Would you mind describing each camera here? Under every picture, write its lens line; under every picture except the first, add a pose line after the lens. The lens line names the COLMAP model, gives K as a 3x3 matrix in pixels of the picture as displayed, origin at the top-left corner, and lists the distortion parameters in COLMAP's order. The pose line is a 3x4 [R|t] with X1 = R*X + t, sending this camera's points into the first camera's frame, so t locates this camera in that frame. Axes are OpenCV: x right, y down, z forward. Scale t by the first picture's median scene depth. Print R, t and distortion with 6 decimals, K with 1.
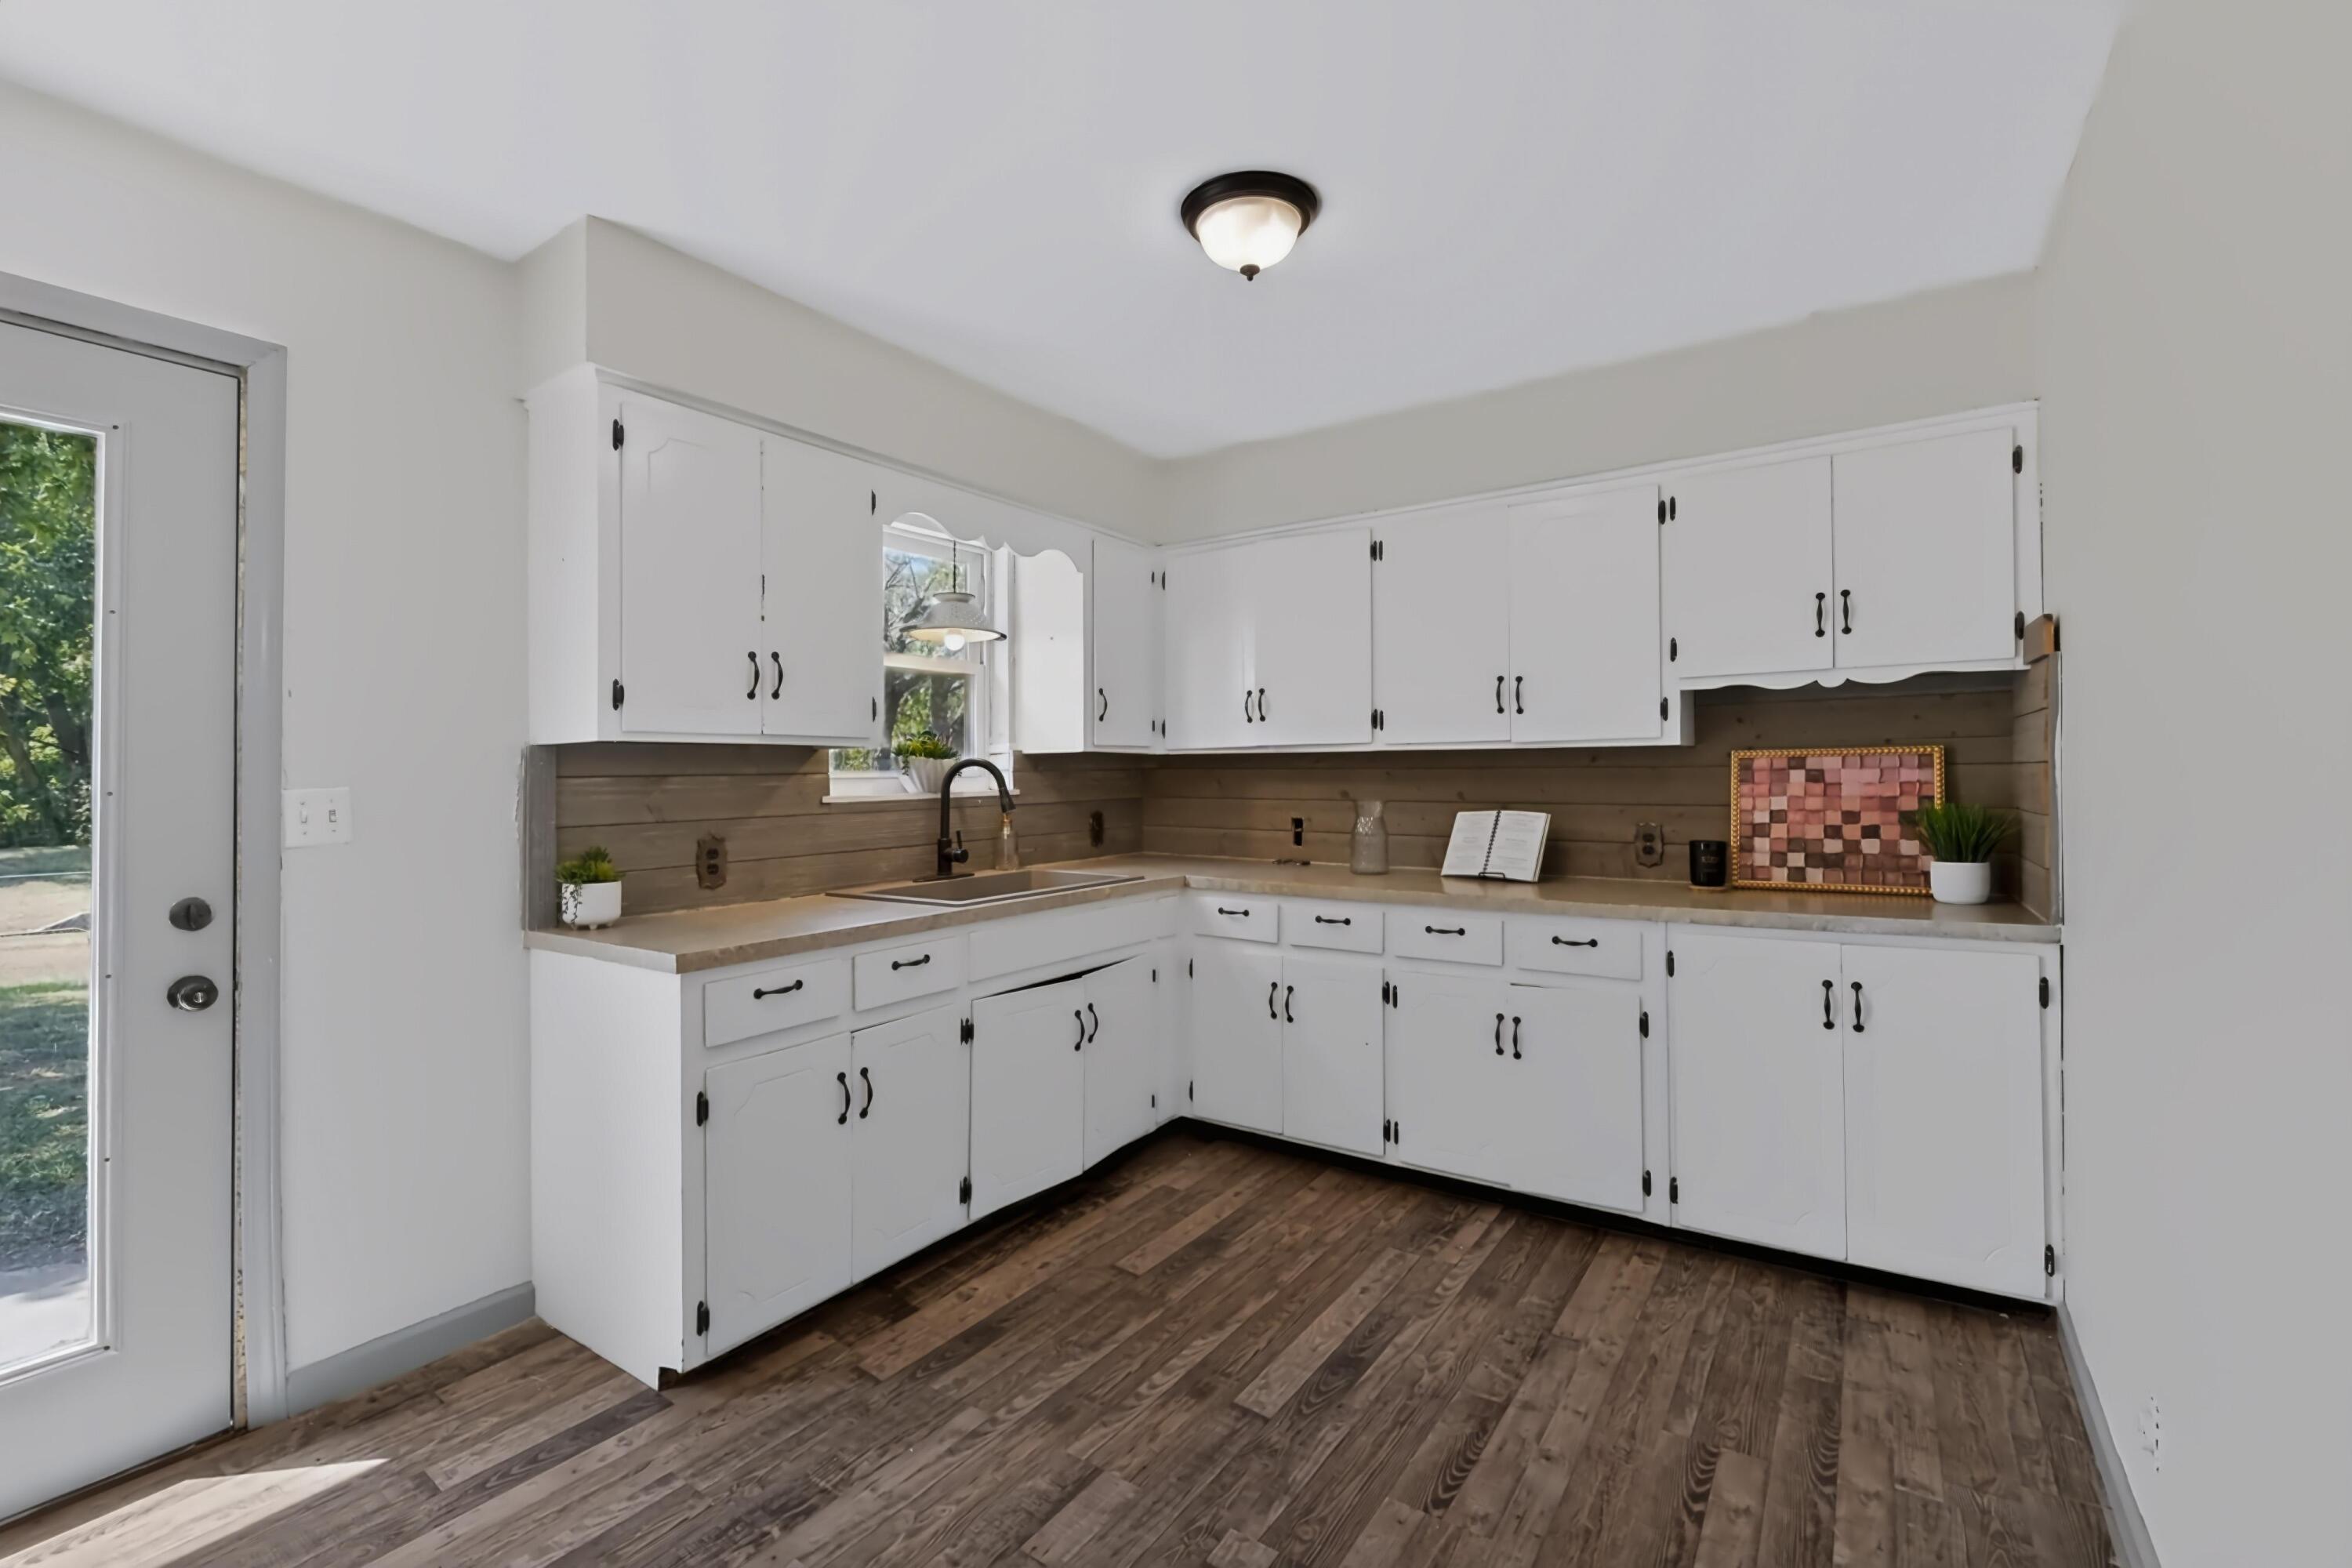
lens RADIAL K [[971.8, 0, 1178.5], [0, 971.8, 778.9], [0, 0, 1]] dist [-0.001050, 0.000010]
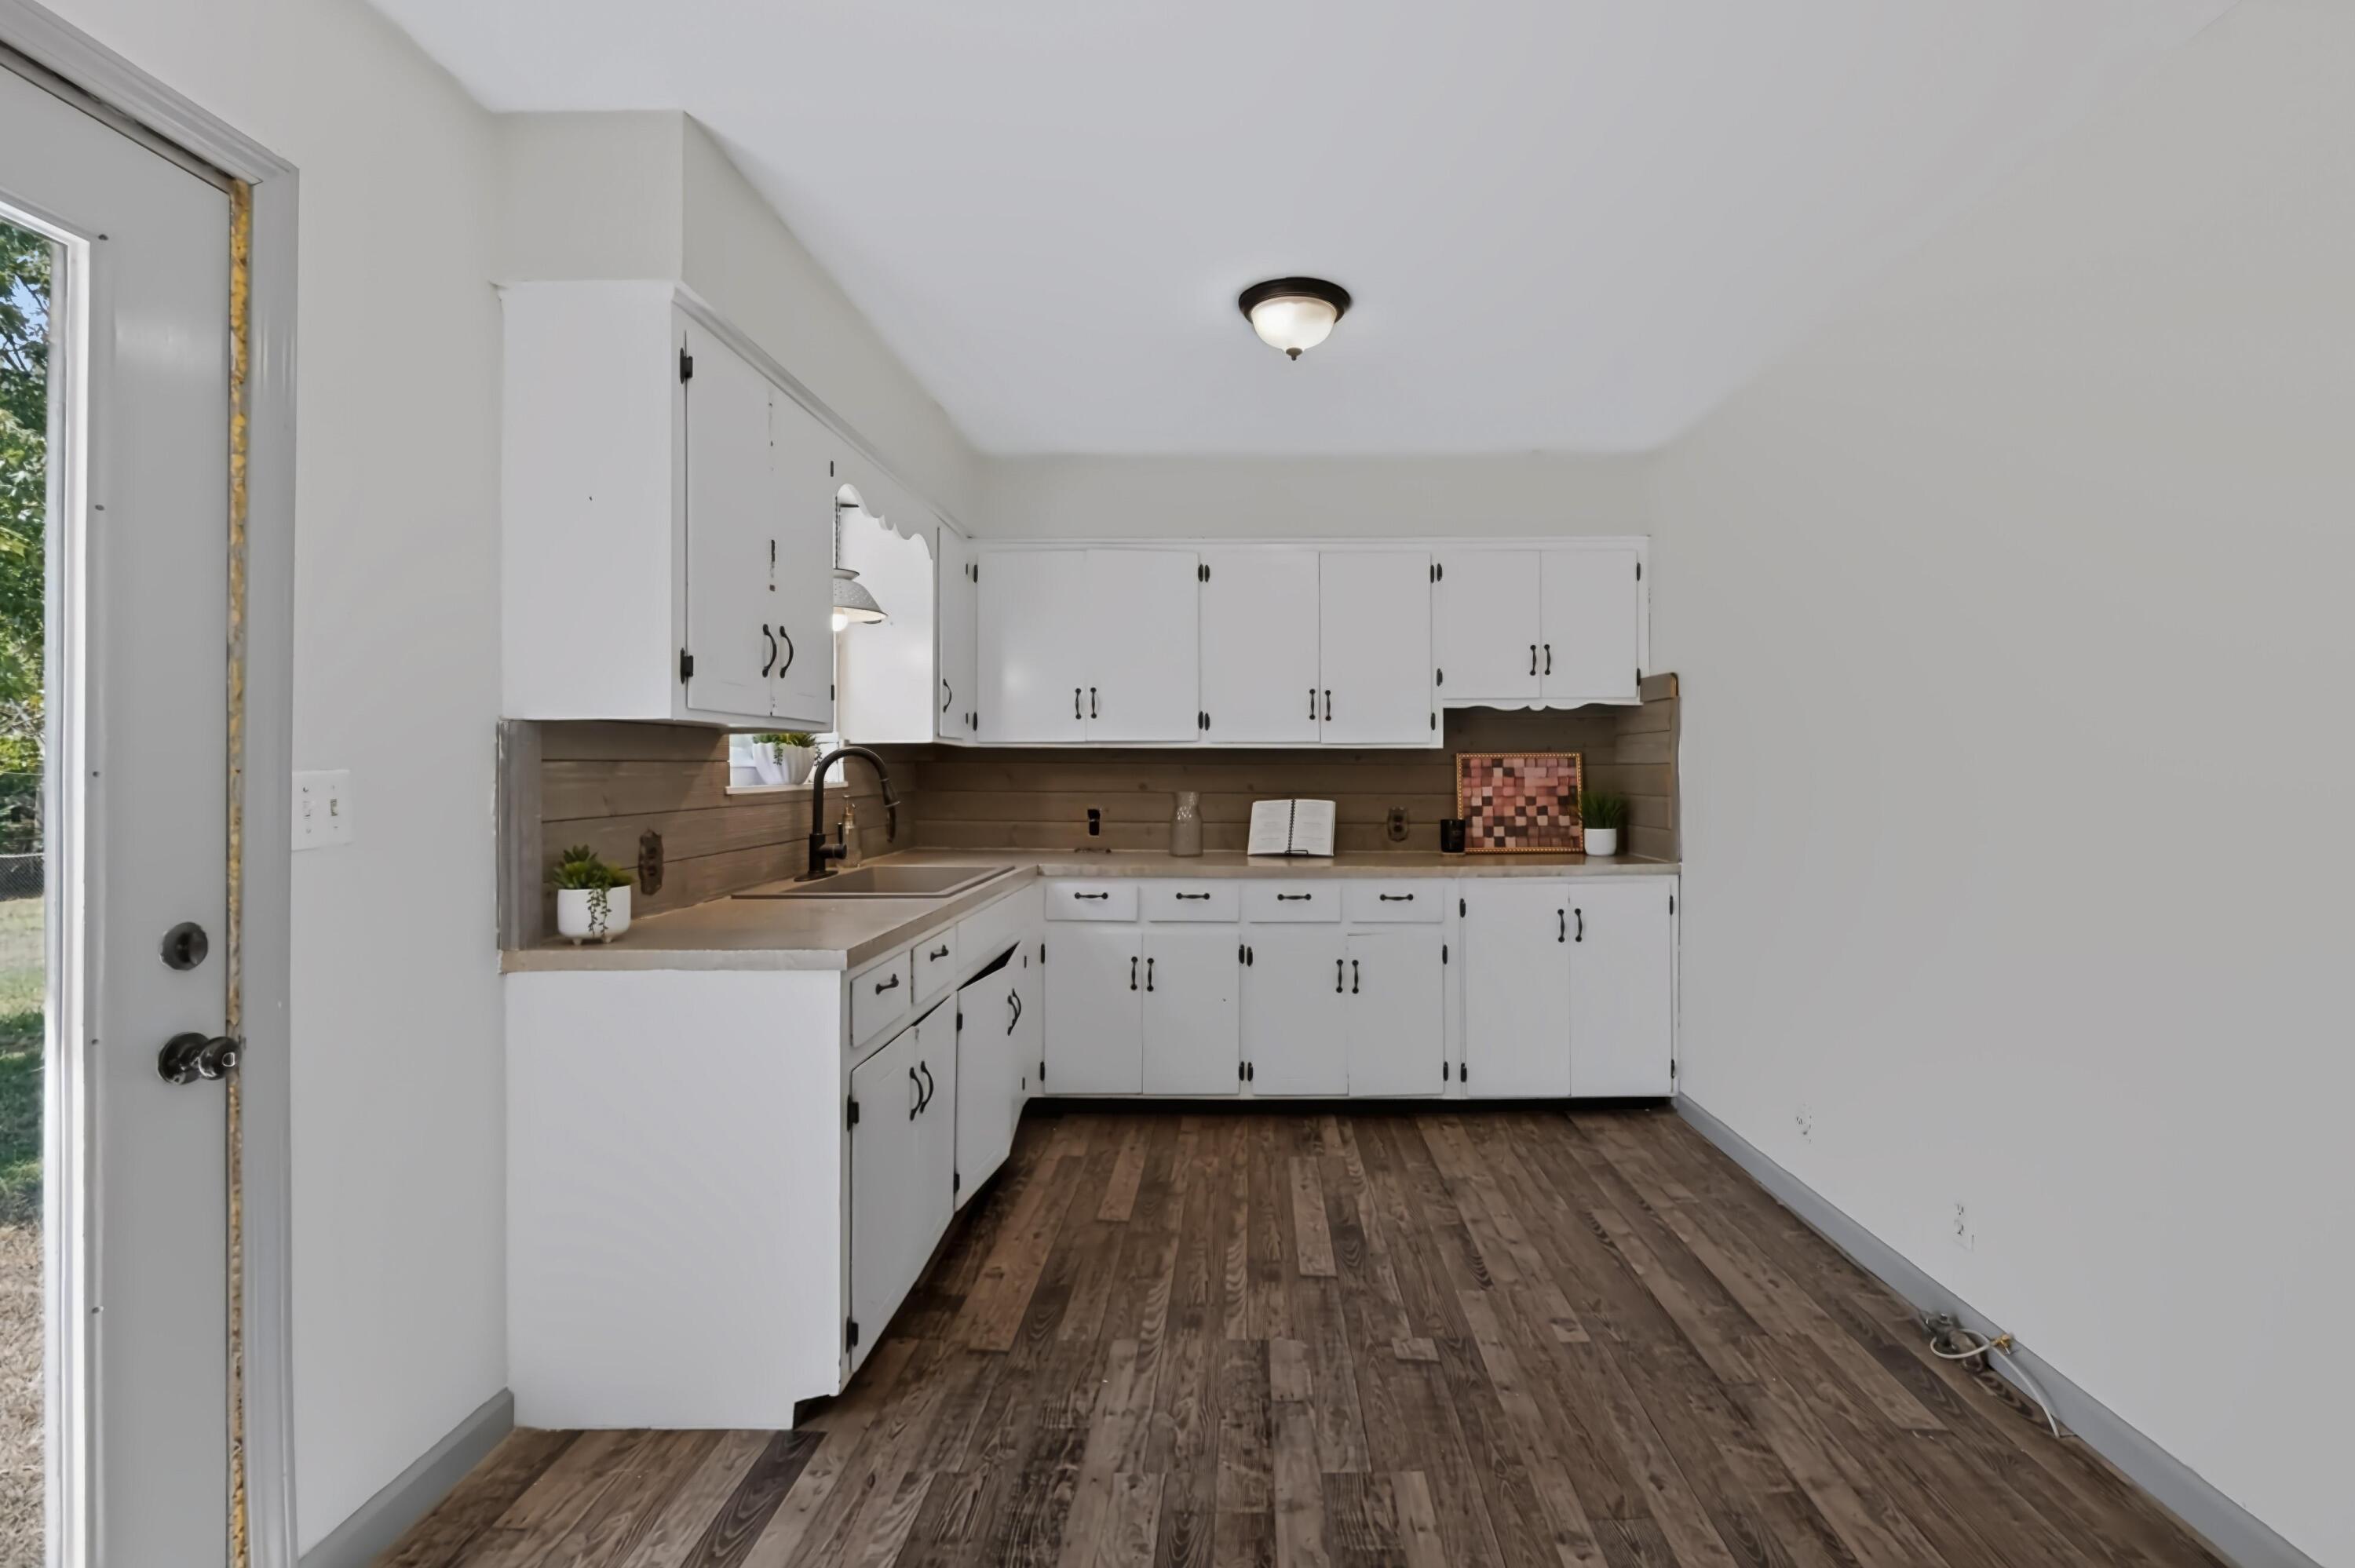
lens RADIAL K [[1029.7, 0, 1185.0], [0, 1029.7, 781.0], [0, 0, 1]] dist [0.001033, 0.000003]
pose [[0.843371, 0.003137, 0.537322, -0.608691], [-0.003984, 0.999992, 0.000416, 0.012335], [-0.537317, -0.002492, 0.843377, -0.015814]]
